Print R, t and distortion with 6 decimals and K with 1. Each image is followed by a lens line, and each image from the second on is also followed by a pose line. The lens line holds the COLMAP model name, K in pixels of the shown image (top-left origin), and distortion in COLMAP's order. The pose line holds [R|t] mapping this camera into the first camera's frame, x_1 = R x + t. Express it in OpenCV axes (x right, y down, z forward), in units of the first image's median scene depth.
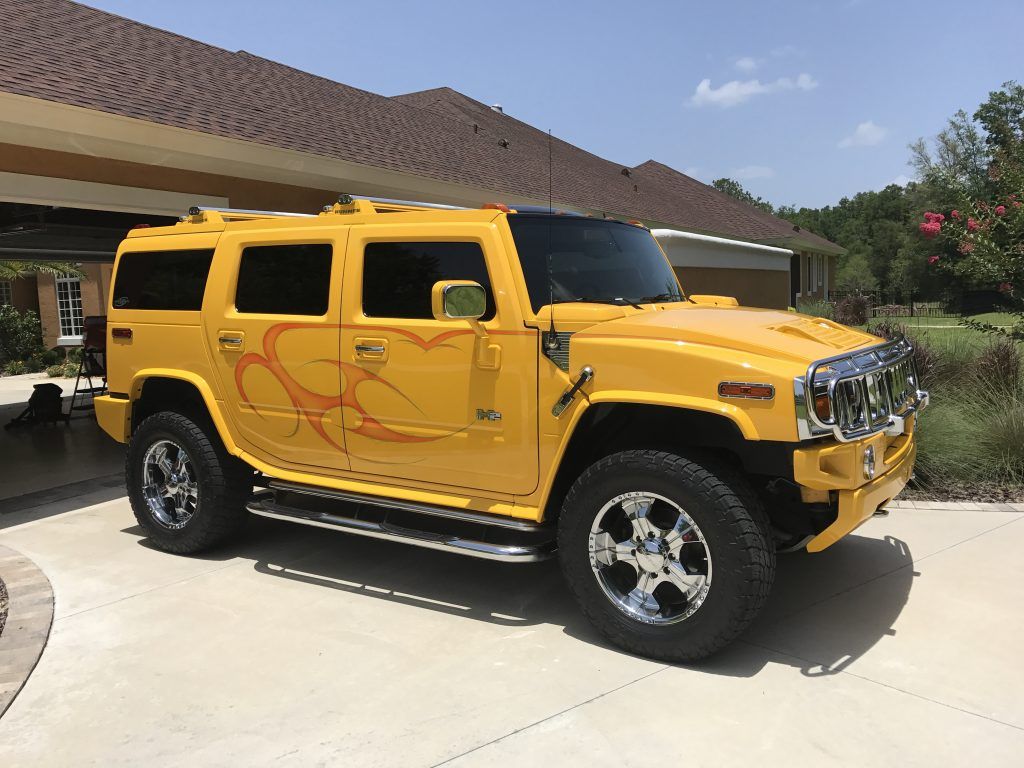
lens RADIAL K [[845.9, 0, 493.7], [0, 845.9, 382.0], [0, 0, 1]] dist [0.036153, -0.003634]
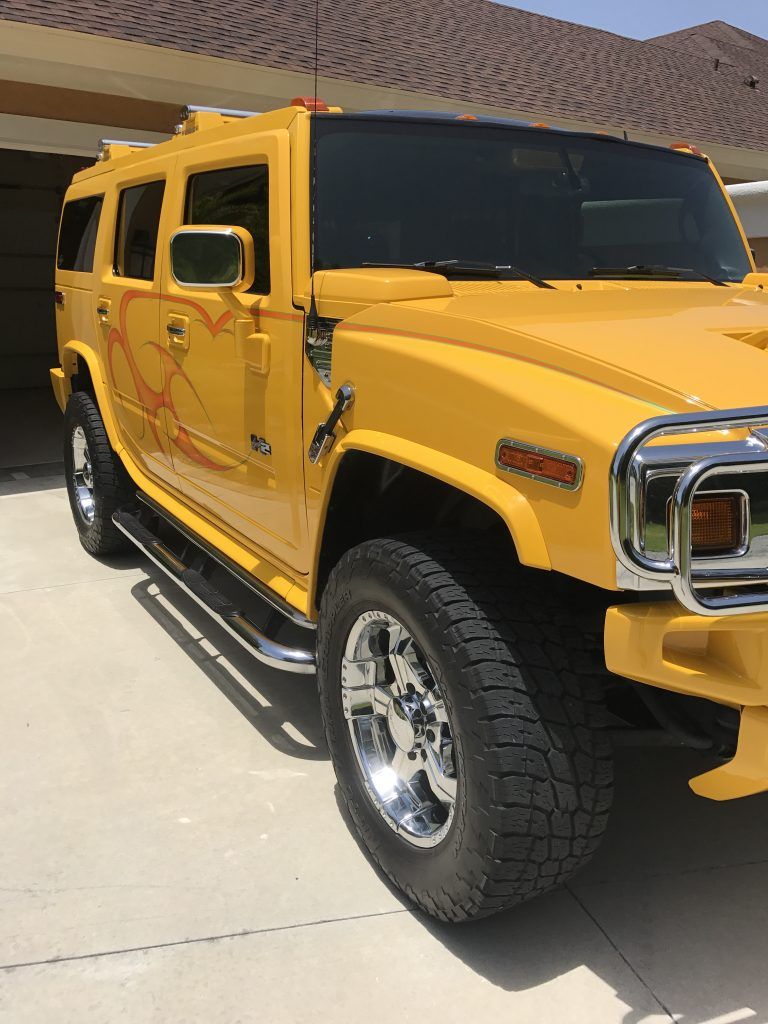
lens RADIAL K [[837.1, 0, 389.5], [0, 837.1, 509.5], [0, 0, 1]] dist [0.009066, 0.005904]
pose [[0.901986, 0.146920, -0.406000, 0.342262], [-0.077803, 0.980240, 0.181871, -0.035542], [0.424698, -0.132457, 0.895593, 0.449169]]
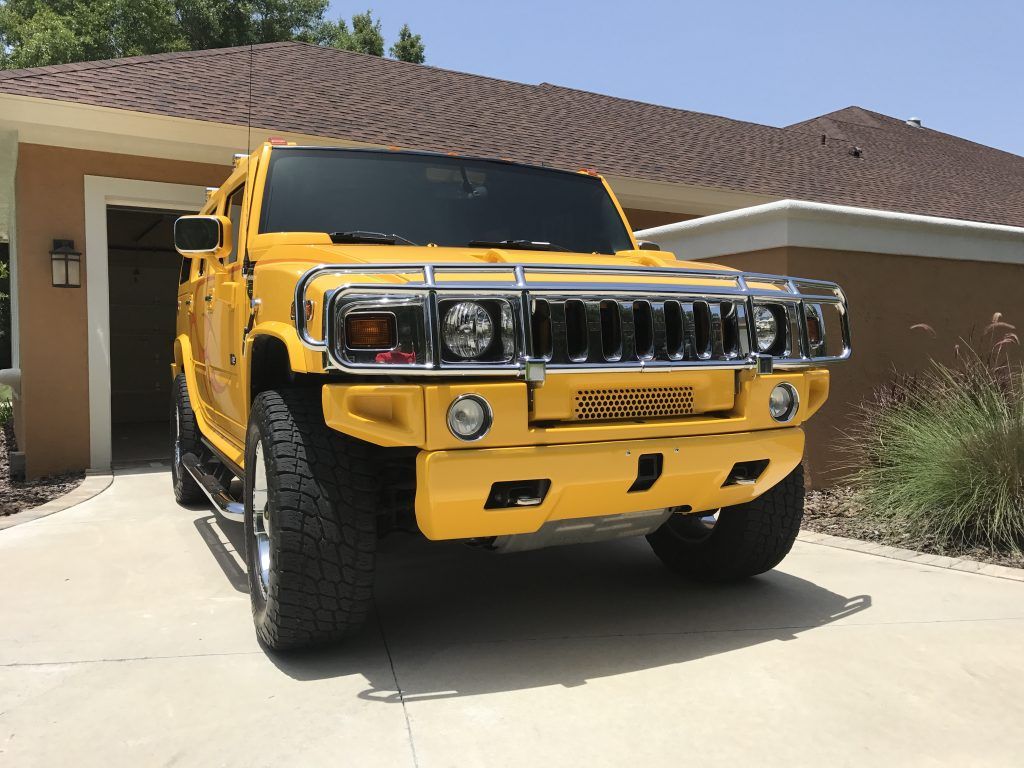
lens RADIAL K [[845.9, 0, 526.2], [0, 845.9, 381.0], [0, 0, 1]] dist [0.011442, 0.002611]
pose [[0.860521, 0.039922, -0.507848, 0.729207], [-0.071204, 0.996564, -0.042311, 0.077740], [0.504414, 0.072570, 0.860407, 0.351740]]
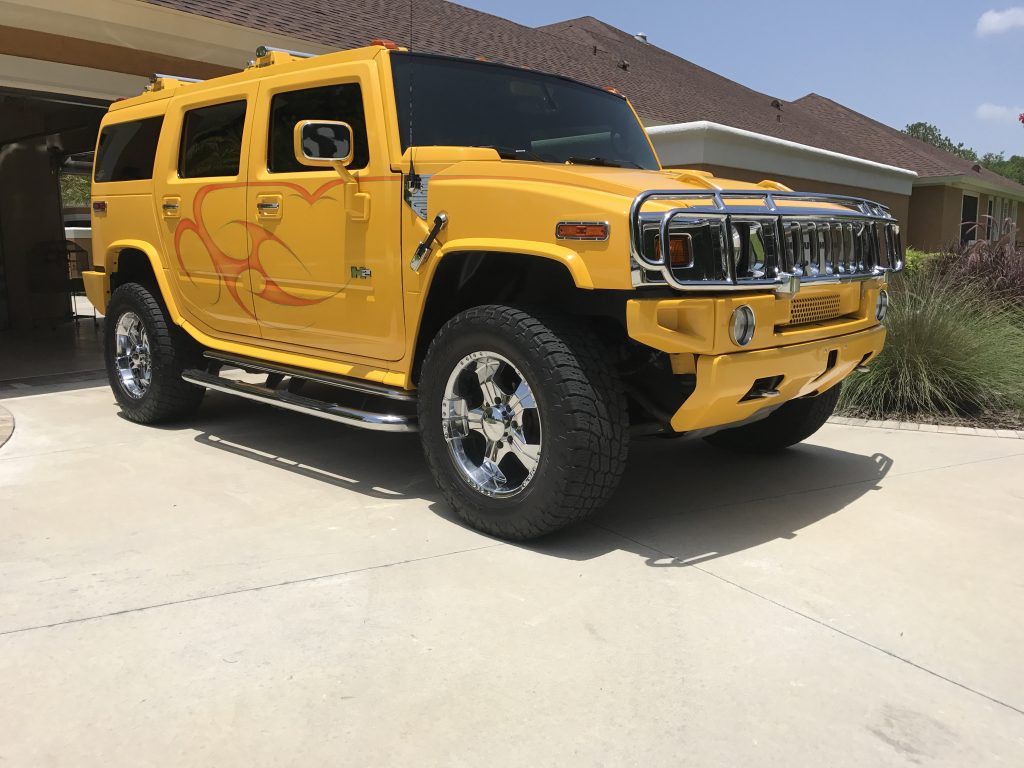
lens RADIAL K [[838.7, 0, 505.6], [0, 838.7, 388.8], [0, 0, 1]] dist [0.017978, 0.002883]
pose [[0.981333, 0.054721, -0.184366, 0.318654], [-0.042969, 0.996818, 0.067145, 0.095801], [0.187454, -0.057969, 0.980561, 0.116554]]
